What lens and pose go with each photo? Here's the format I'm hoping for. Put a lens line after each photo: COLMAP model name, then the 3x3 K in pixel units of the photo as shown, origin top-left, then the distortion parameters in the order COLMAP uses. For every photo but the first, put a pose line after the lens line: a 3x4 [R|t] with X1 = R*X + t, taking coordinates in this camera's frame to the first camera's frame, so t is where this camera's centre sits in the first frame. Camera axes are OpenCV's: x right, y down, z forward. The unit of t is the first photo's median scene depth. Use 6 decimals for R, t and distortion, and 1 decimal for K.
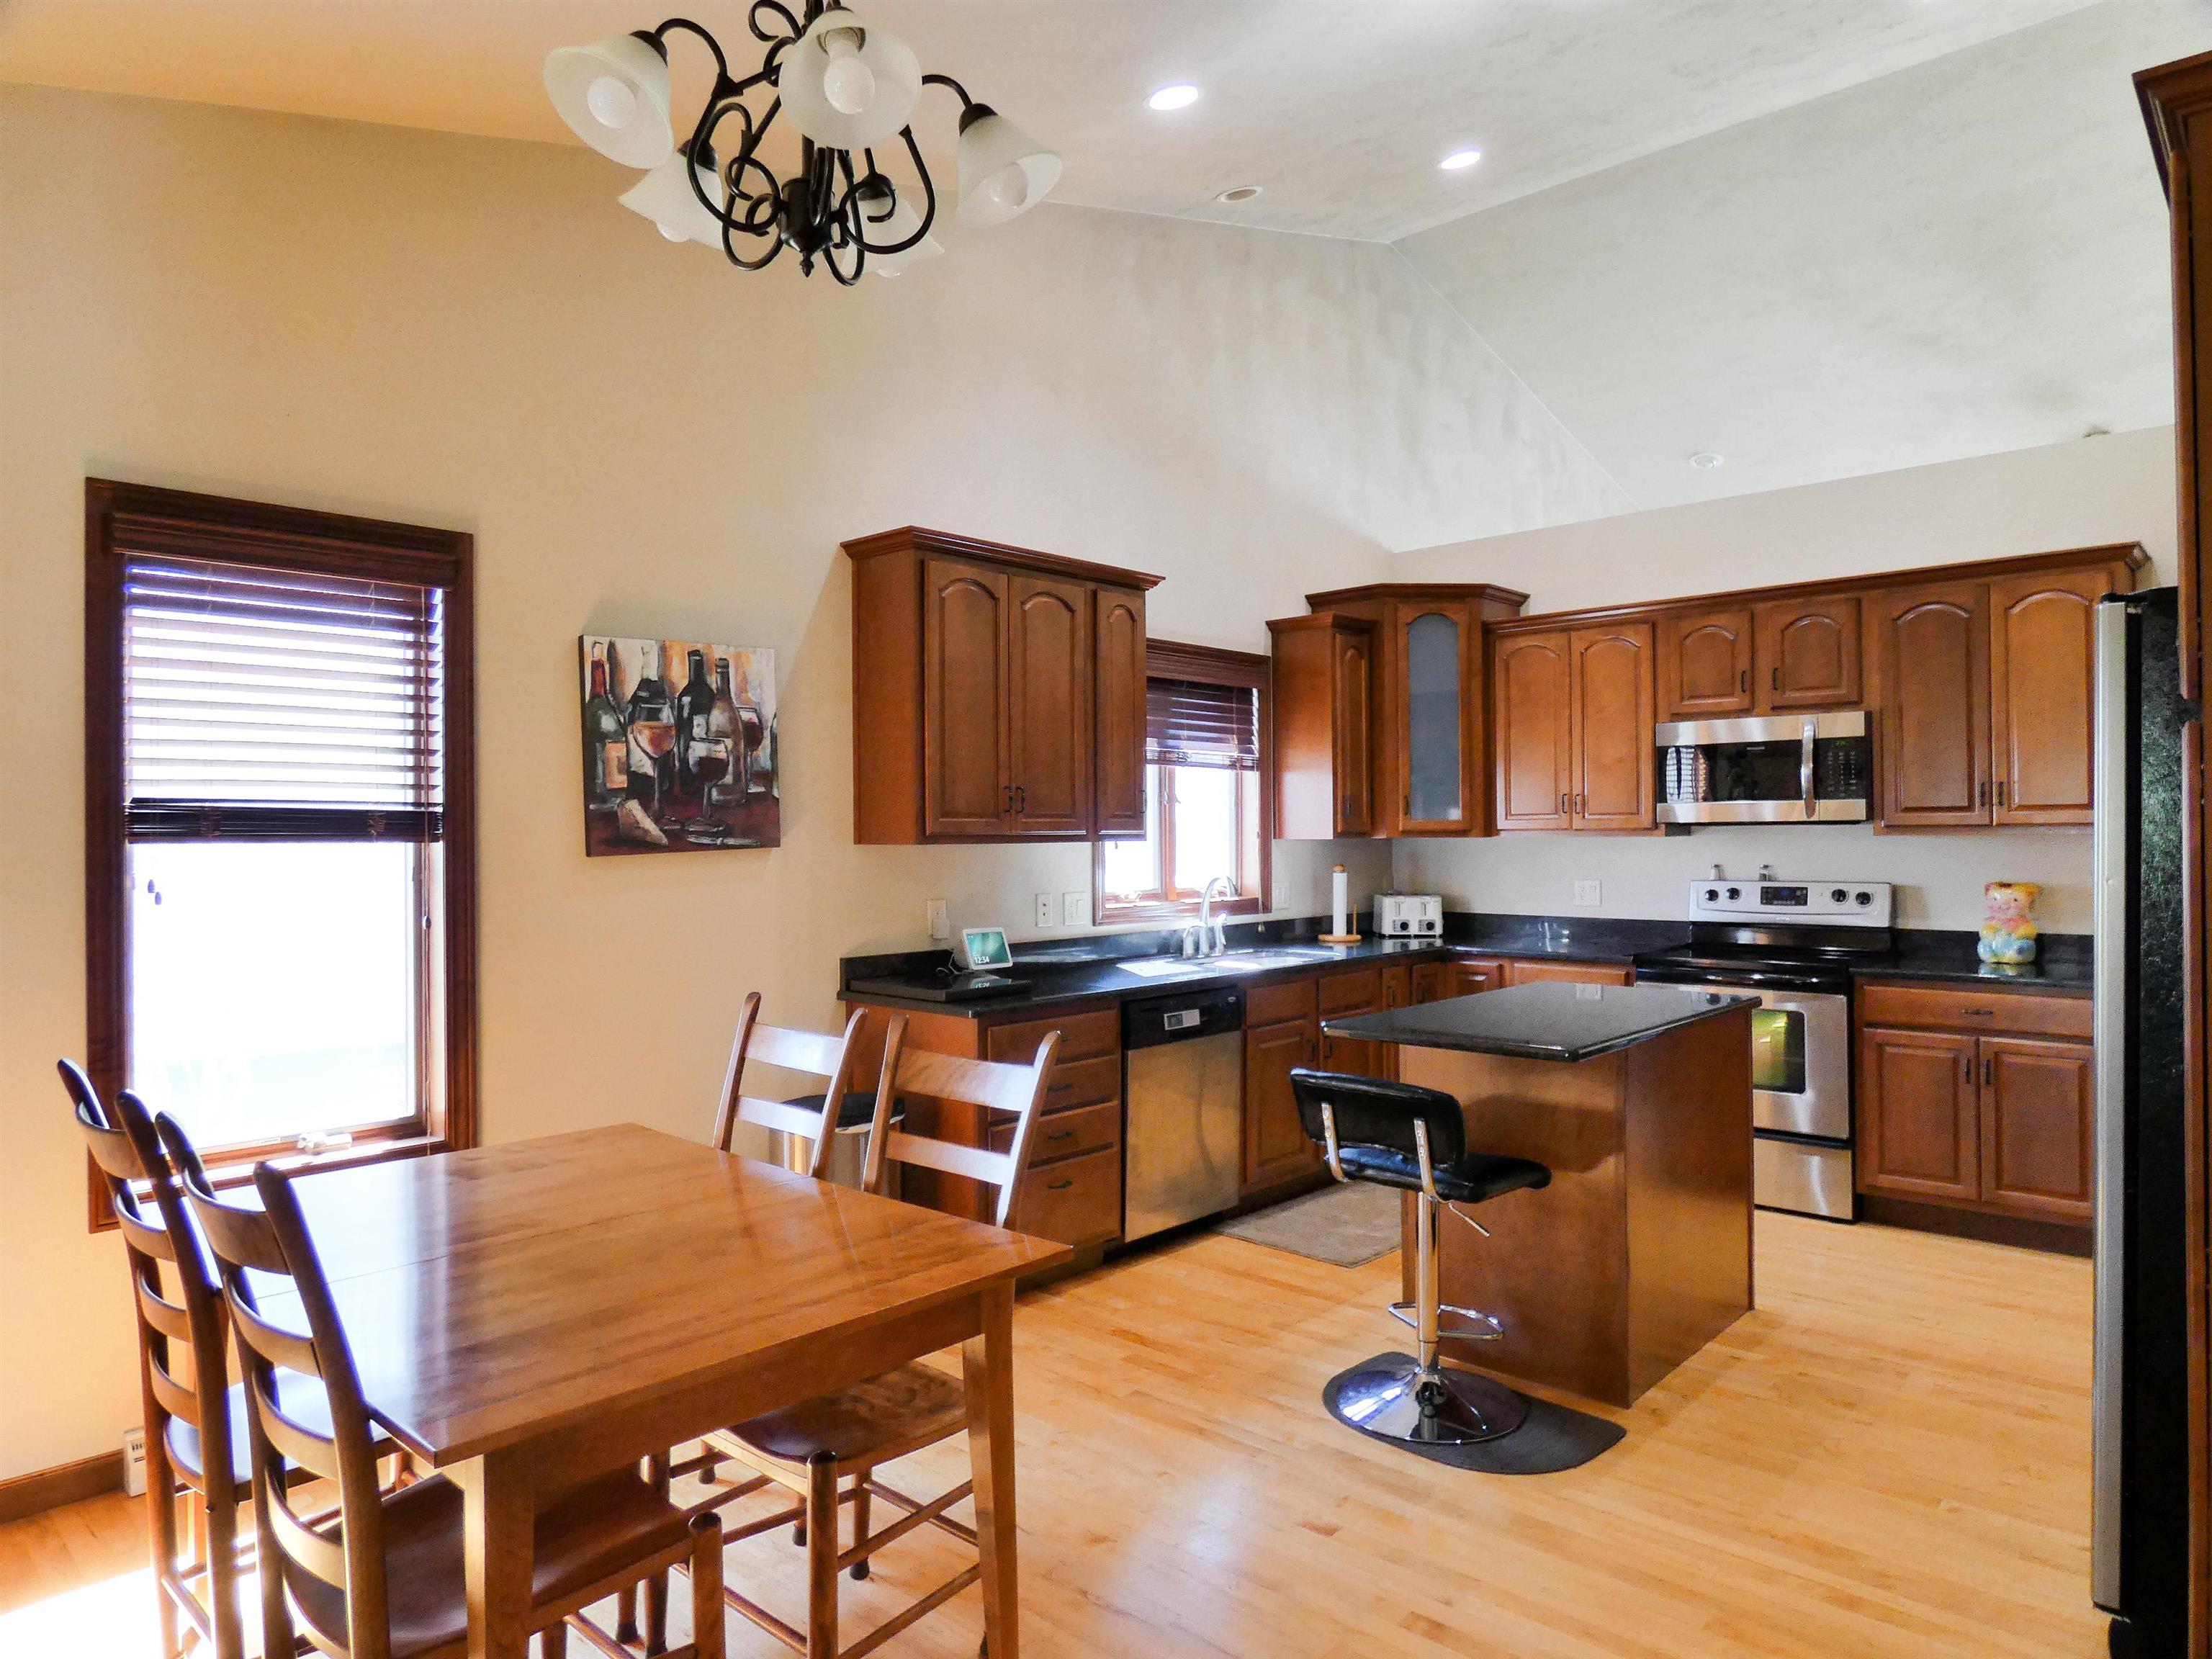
lens RADIAL K [[1365.6, 0, 1100.0], [0, 1365.6, 824.5], [0, 0, 1]] dist [-0.005193, -0.006833]
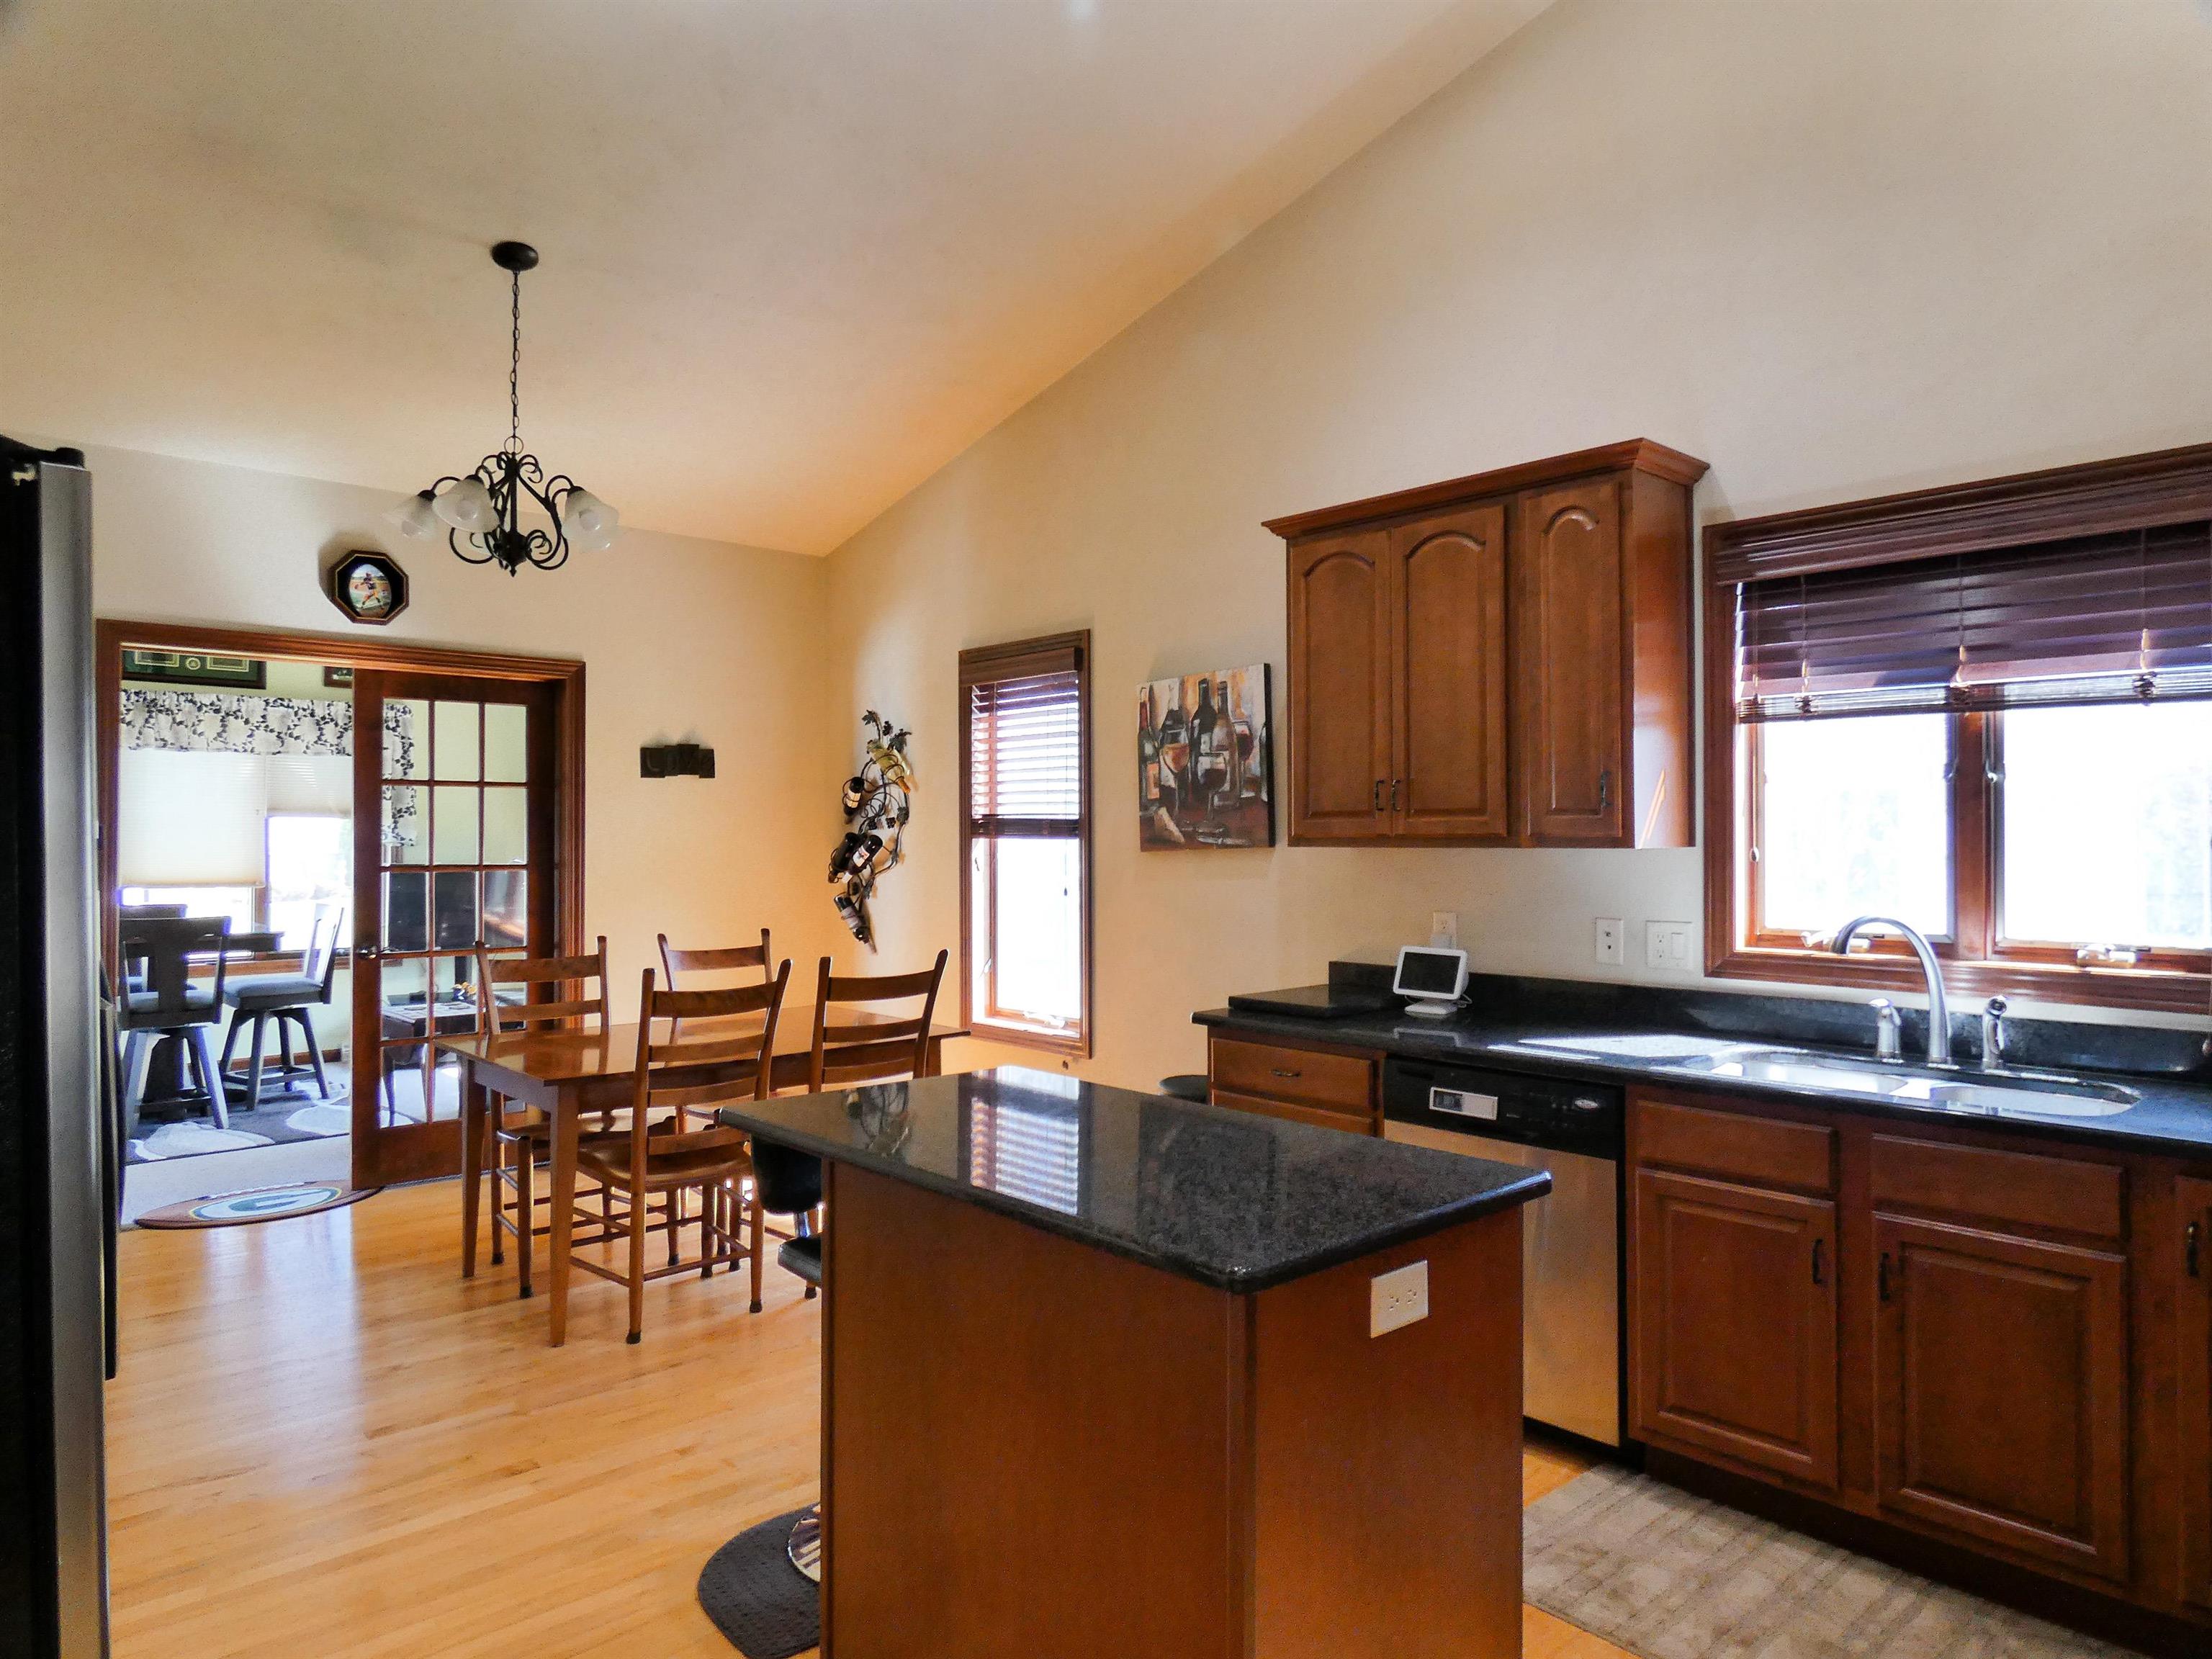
lens RADIAL K [[1365.6, 0, 1109.9], [0, 1365.6, 832.9], [0, 0, 1]] dist [-0.005193, -0.006833]
pose [[-0.075196, 0.004413, -0.997159, 0.725419], [0.007901, 0.999961, 0.003829, 0.000189], [0.997137, -0.007591, -0.075228, 0.821670]]
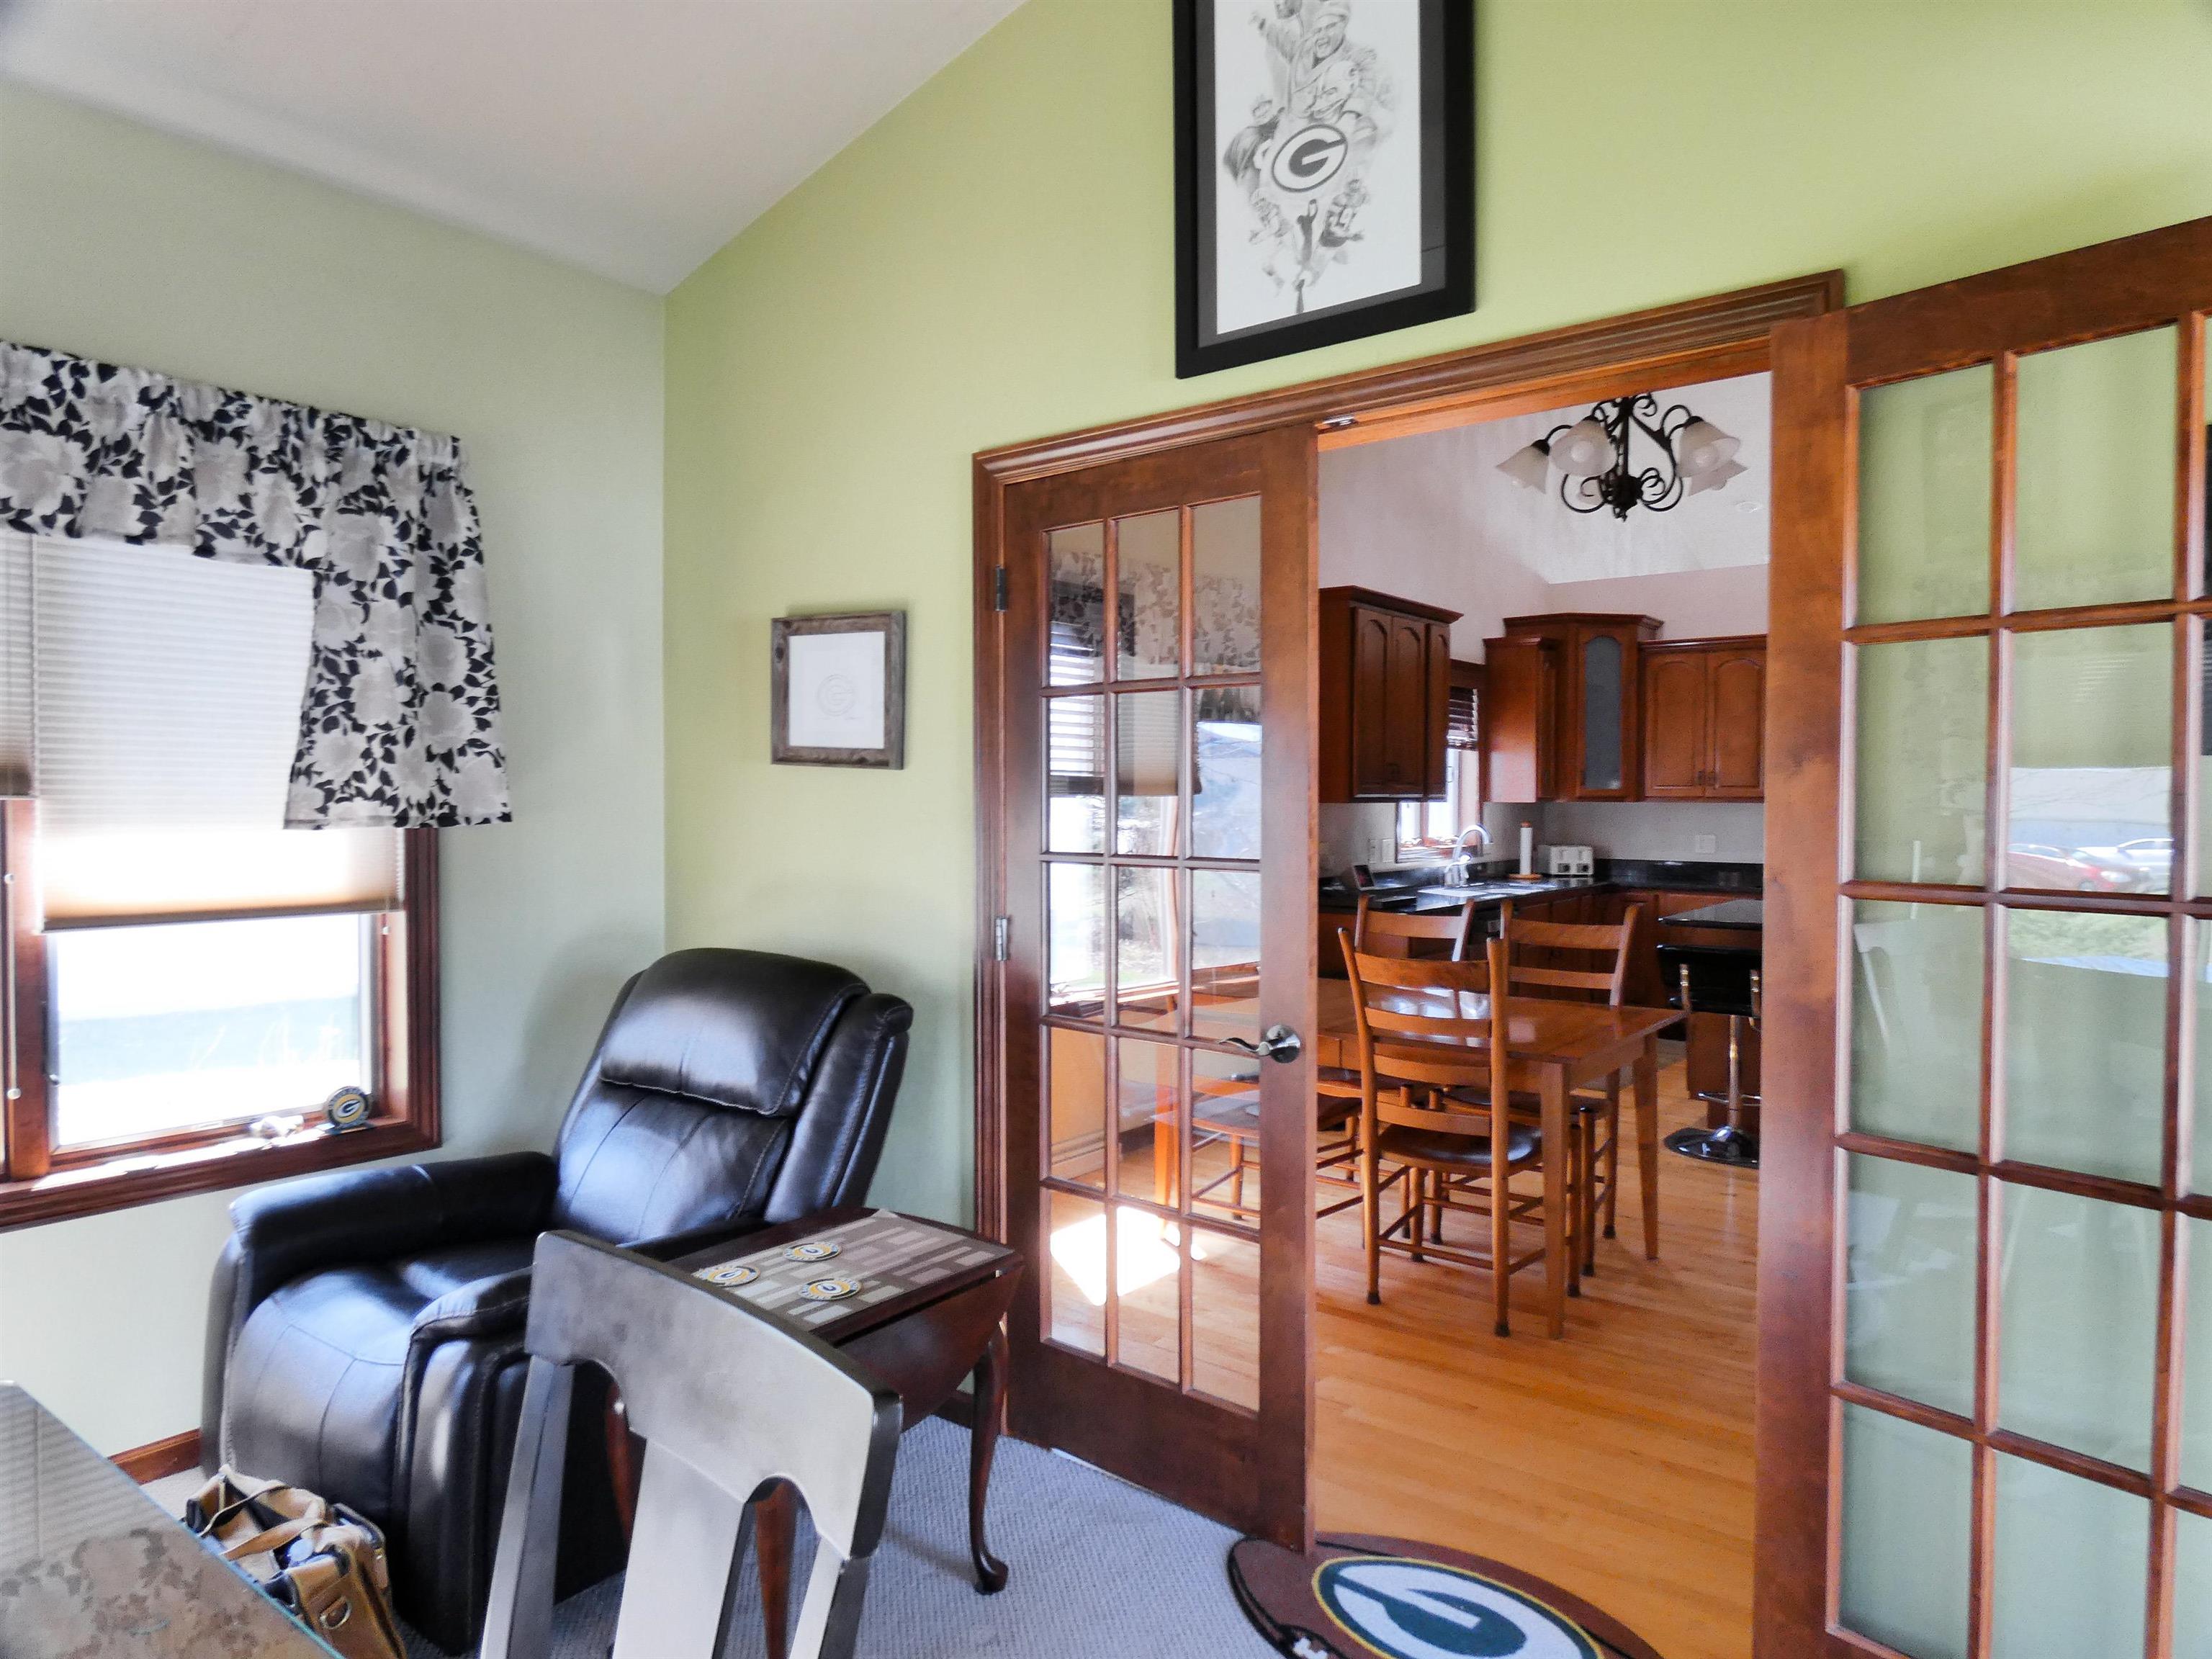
lens RADIAL K [[1365.6, 0, 1115.8], [0, 1365.6, 820.2], [0, 0, 1]] dist [-0.005193, -0.006833]
pose [[0.995289, 0.008978, 0.096539, -0.454034], [-0.011363, 0.999643, 0.024191, 0.000334], [-0.096287, -0.025174, 0.995035, -0.373676]]
